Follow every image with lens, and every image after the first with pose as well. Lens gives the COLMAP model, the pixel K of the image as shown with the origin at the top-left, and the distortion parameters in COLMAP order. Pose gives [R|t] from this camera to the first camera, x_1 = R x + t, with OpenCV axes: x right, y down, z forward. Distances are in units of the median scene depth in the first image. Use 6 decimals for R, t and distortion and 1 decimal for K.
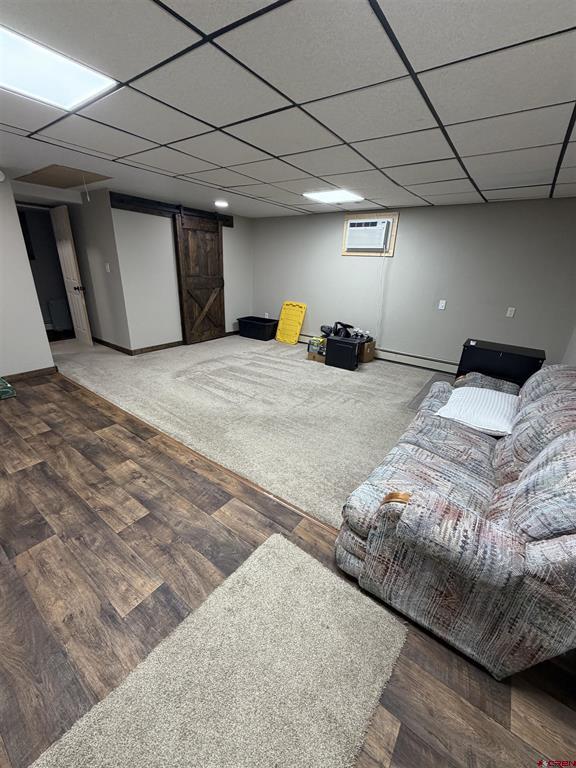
lens RADIAL K [[308.8, 0, 286.5], [0, 308.8, 380.6], [0, 0, 1]] dist [0.000975, 0.000454]
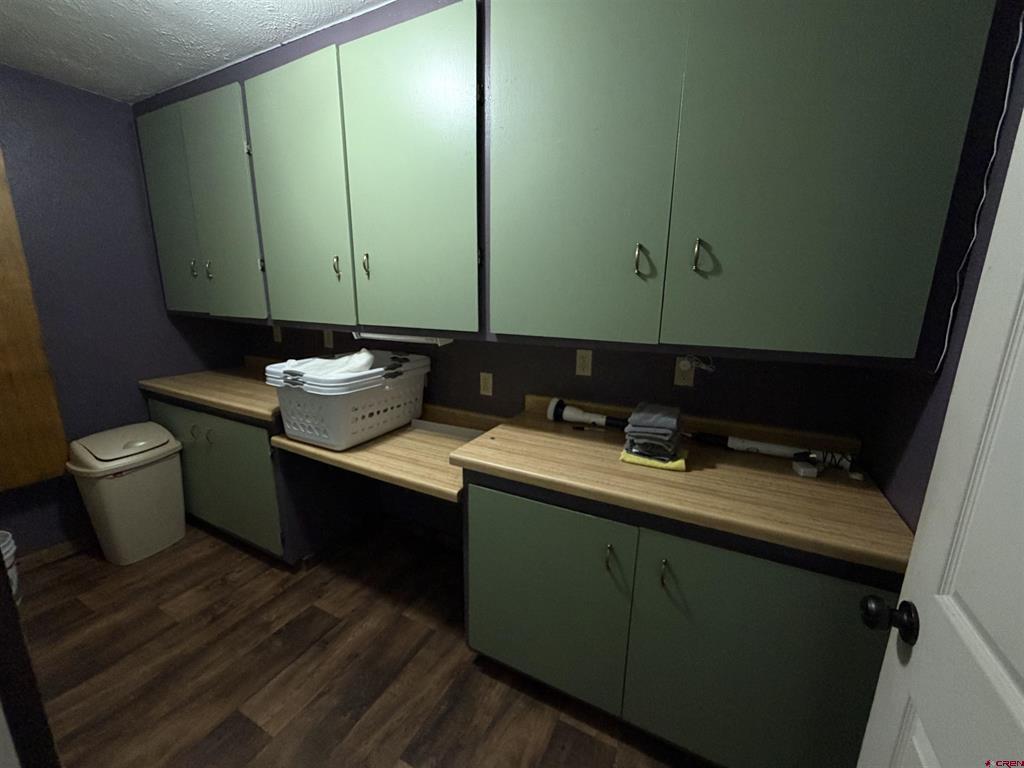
lens RADIAL K [[411.8, 0, 511.5], [0, 411.8, 384.2], [0, 0, 1]] dist [0.000975, 0.000454]
pose [[-0.153896, -0.257182, 0.954030, -0.848131], [0.332496, 0.895745, 0.295105, -0.197401], [-0.930464, 0.362626, -0.052339, 0.421570]]
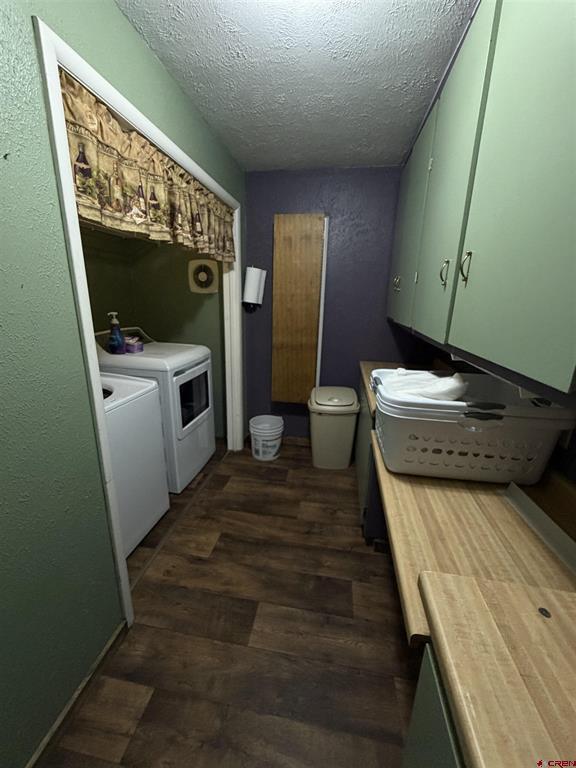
lens RADIAL K [[308.8, 0, 287.4], [0, 308.8, 381.8], [0, 0, 1]] dist [0.000975, 0.000454]
pose [[0.894113, -0.141095, 0.425034, -0.382035], [0.173773, 0.984017, -0.038897, -0.117359], [-0.412753, 0.108638, 0.904341, 0.252867]]
